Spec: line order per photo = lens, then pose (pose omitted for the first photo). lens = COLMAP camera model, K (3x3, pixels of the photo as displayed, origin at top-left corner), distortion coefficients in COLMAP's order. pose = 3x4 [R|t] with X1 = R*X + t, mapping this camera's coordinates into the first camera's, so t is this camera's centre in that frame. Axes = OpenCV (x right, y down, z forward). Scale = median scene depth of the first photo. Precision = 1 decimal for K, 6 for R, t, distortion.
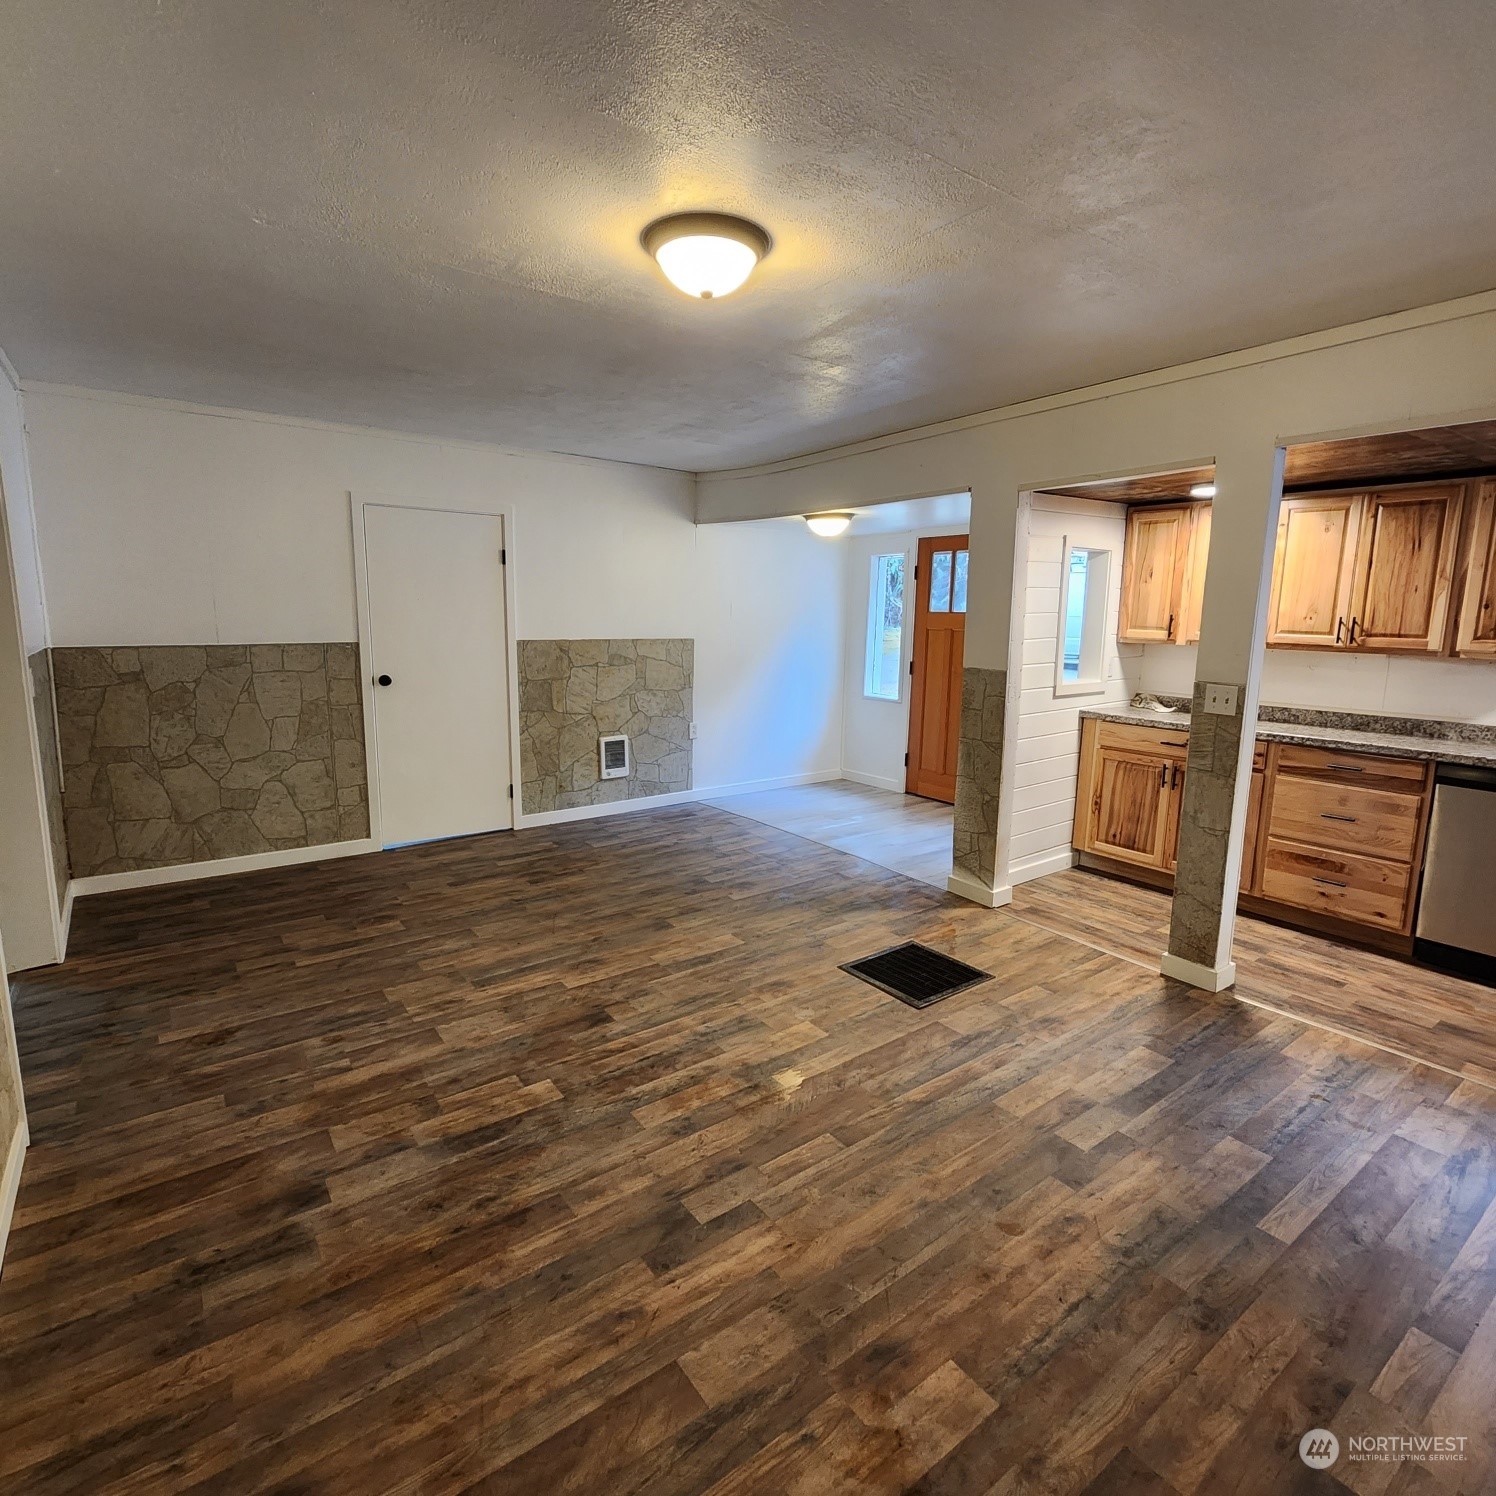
lens RADIAL K [[816.9, 0, 753.5], [0, 816.9, 739.0], [0, 0, 1]] dist [0.005105, -0.003646]
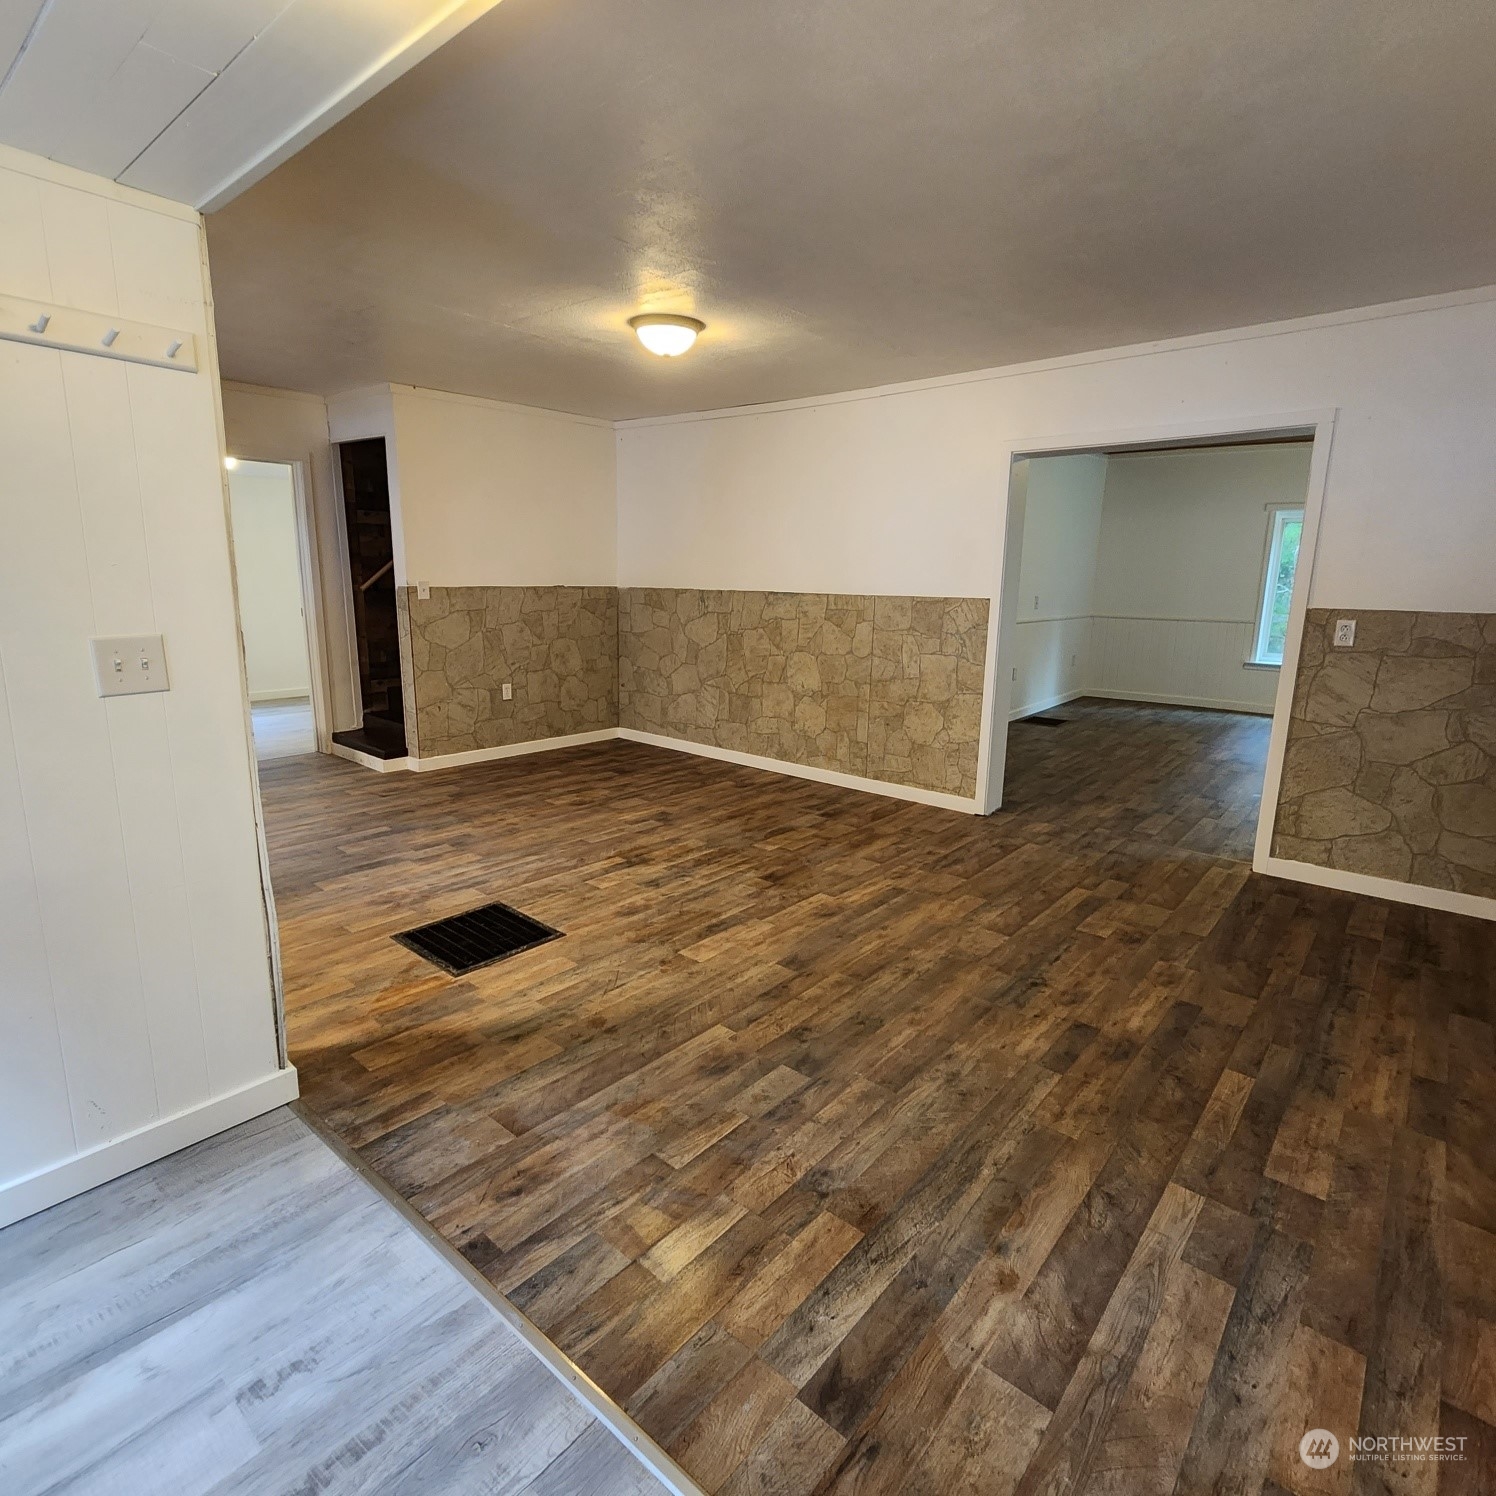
lens RADIAL K [[816.9, 0, 753.5], [0, 816.9, 739.0], [0, 0, 1]] dist [0.005105, -0.003646]
pose [[-0.973128, 0.014216, -0.229826, 0.096661], [-0.067466, 0.936689, 0.343602, -0.226139], [0.220160, 0.349874, -0.910559, 1.638383]]
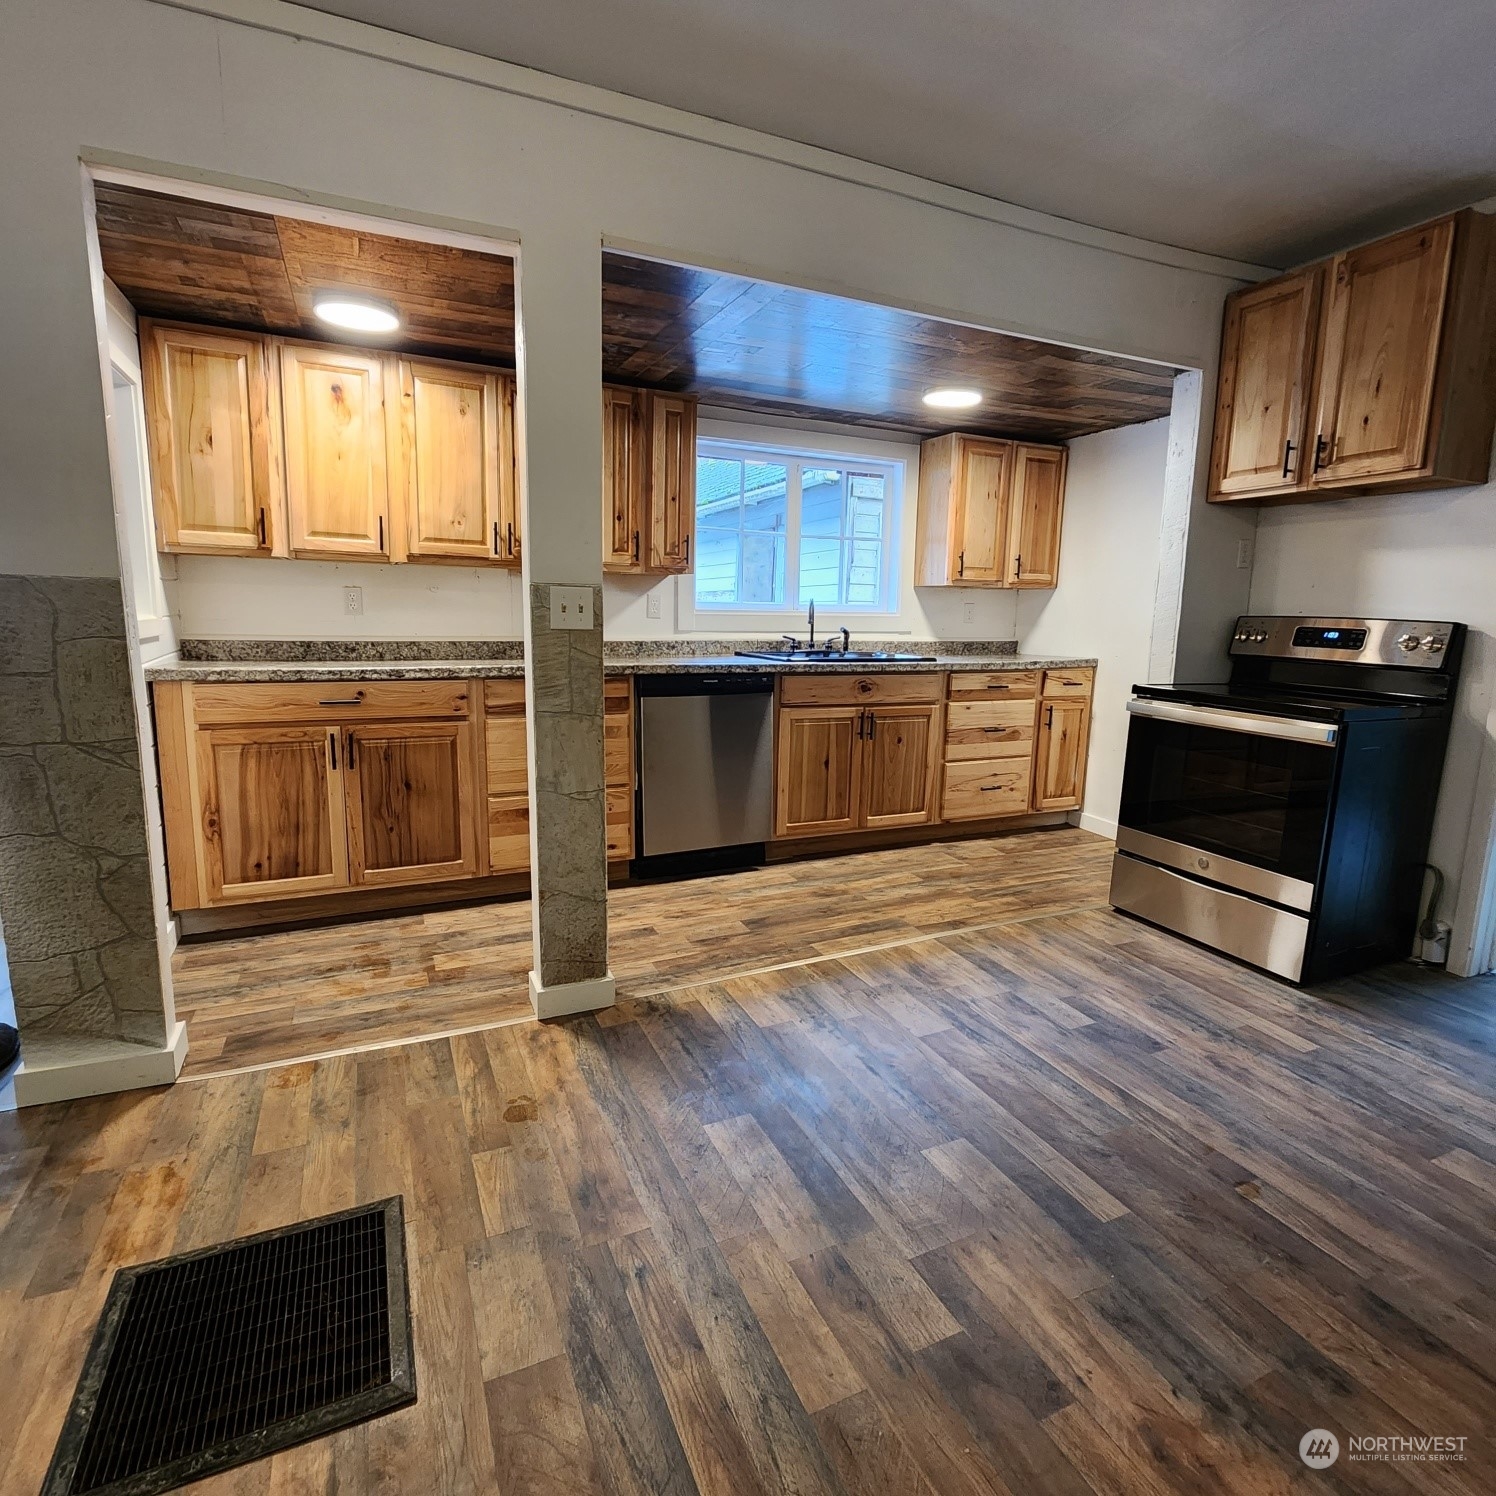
lens RADIAL K [[816.9, 0, 753.5], [0, 816.9, 739.0], [0, 0, 1]] dist [0.005105, -0.003646]
pose [[0.199158, -0.163139, 0.966293, -0.077296], [0.135542, 0.981154, 0.137712, -0.011309], [-0.970549, 0.103547, 0.217517, 0.591739]]
